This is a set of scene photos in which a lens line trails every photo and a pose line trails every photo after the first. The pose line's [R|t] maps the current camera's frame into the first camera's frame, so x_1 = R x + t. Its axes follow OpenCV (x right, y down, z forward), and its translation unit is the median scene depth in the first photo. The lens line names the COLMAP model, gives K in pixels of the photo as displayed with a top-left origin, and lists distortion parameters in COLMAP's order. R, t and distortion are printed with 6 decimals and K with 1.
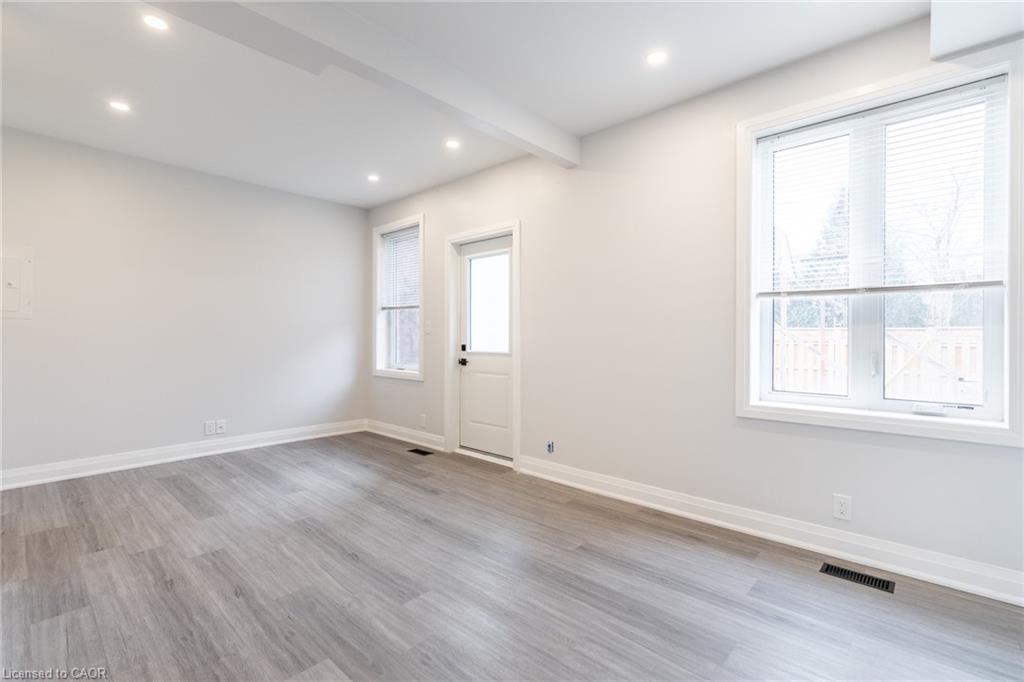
lens RADIAL K [[471.2, 0, 519.6], [0, 471.2, 339.9], [0, 0, 1]] dist [-0.013816, 0.003328]
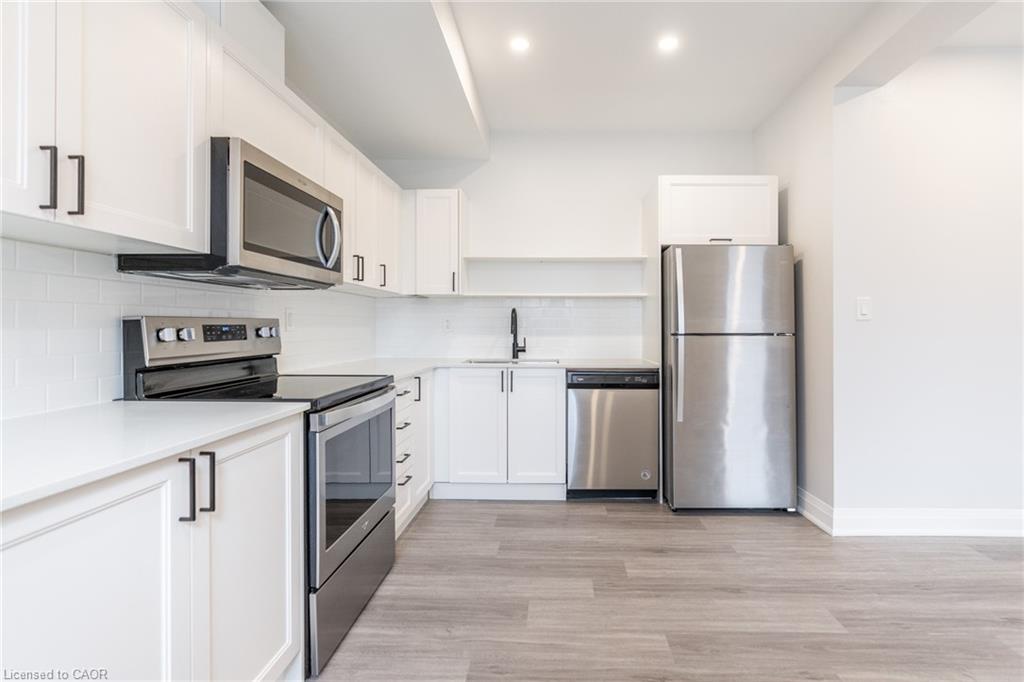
lens RADIAL K [[471.2, 0, 544.3], [0, 471.2, 336.9], [0, 0, 1]] dist [-0.013816, 0.003328]
pose [[-0.758568, 0.009694, -0.651521, 0.431624], [-0.010216, 0.999589, 0.026767, 0.002075], [0.651513, 0.026961, -0.758158, 0.741136]]
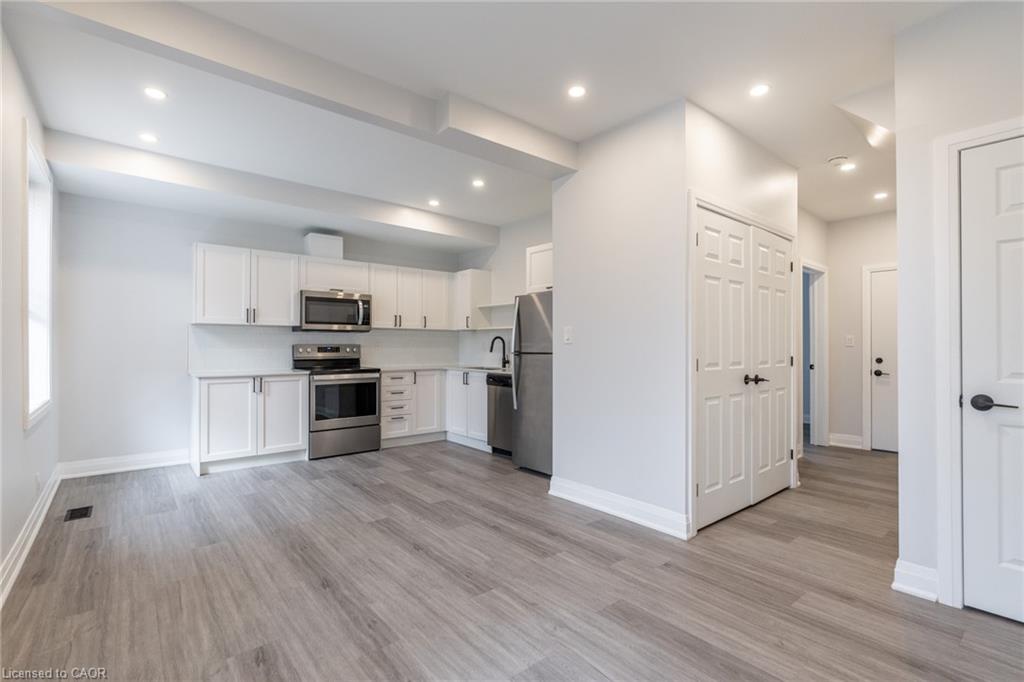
lens RADIAL K [[471.2, 0, 519.4], [0, 471.2, 355.5], [0, 0, 1]] dist [-0.013816, 0.003328]
pose [[-0.991333, -0.008240, 0.131115, -0.594327], [-0.004303, 0.999532, 0.030280, -0.017702], [-0.131303, 0.029453, -0.990905, 1.662466]]
